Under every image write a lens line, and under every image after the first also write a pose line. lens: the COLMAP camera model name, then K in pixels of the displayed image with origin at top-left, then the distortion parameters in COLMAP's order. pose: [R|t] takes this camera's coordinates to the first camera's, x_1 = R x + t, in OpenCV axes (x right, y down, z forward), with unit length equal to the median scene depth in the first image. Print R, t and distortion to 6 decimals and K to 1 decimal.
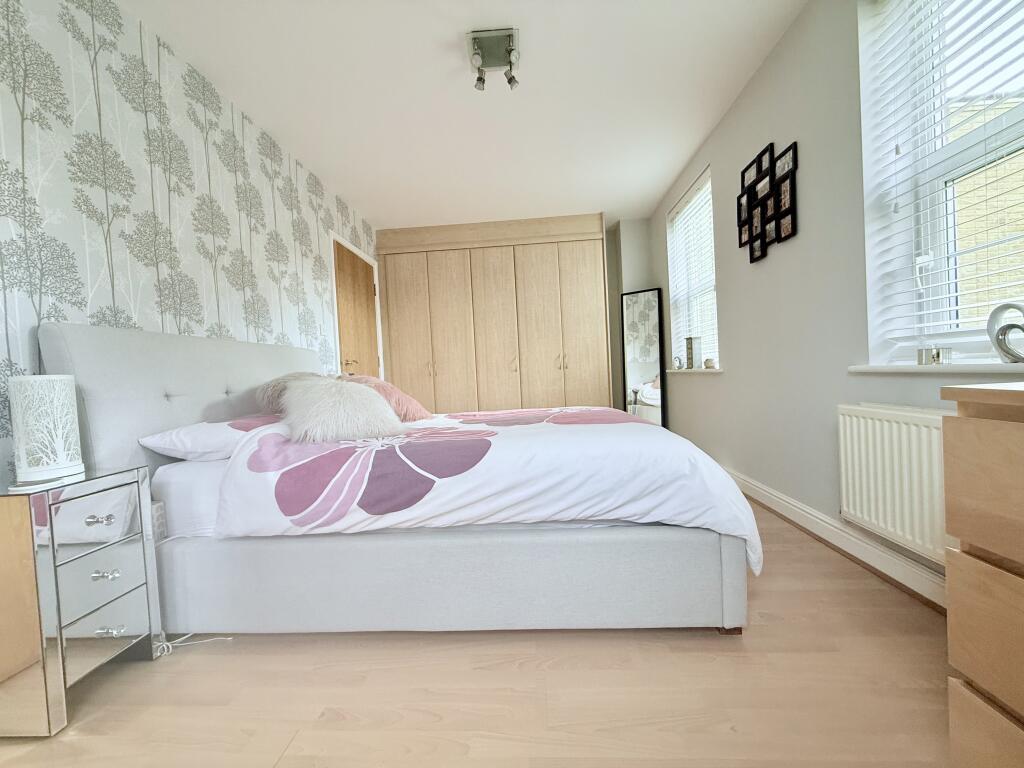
lens RADIAL K [[408.5, 0, 510.6], [0, 408.5, 383.1], [0, 0, 1]] dist [0.001924, 0.000681]
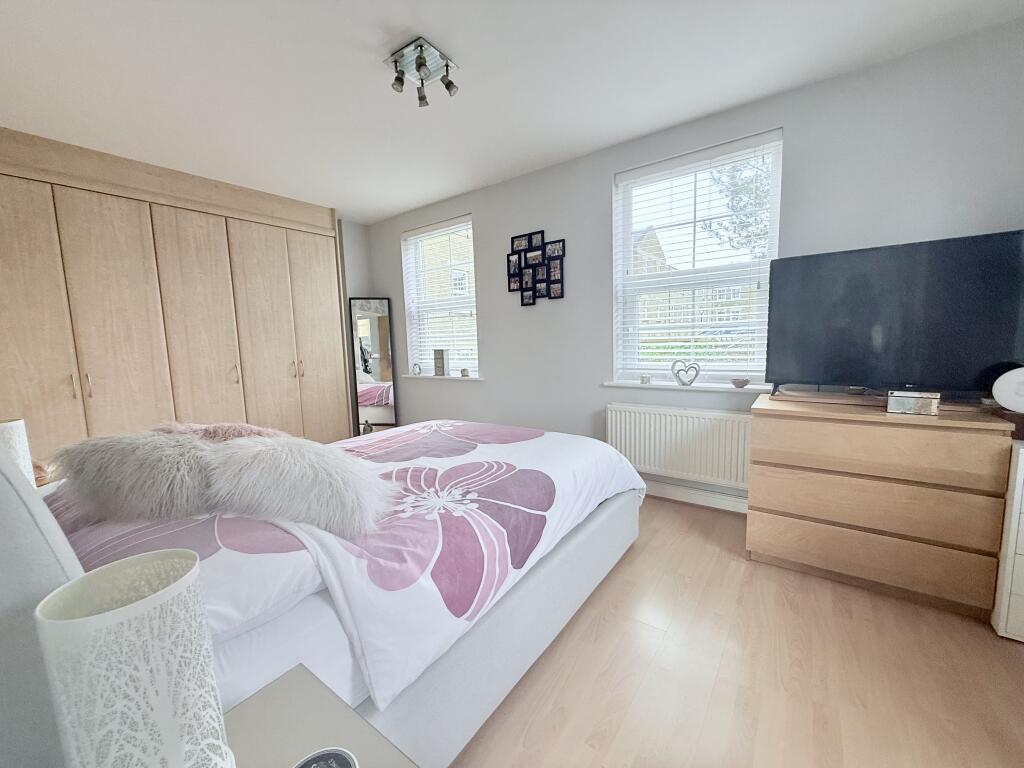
lens RADIAL K [[408.5, 0, 507.5], [0, 408.5, 383.5], [0, 0, 1]] dist [0.001924, 0.000681]
pose [[0.546058, -0.058949, 0.835671, -0.640528], [0.025134, 0.998225, 0.053992, -0.102119], [-0.837370, -0.008479, 0.546571, 0.263276]]
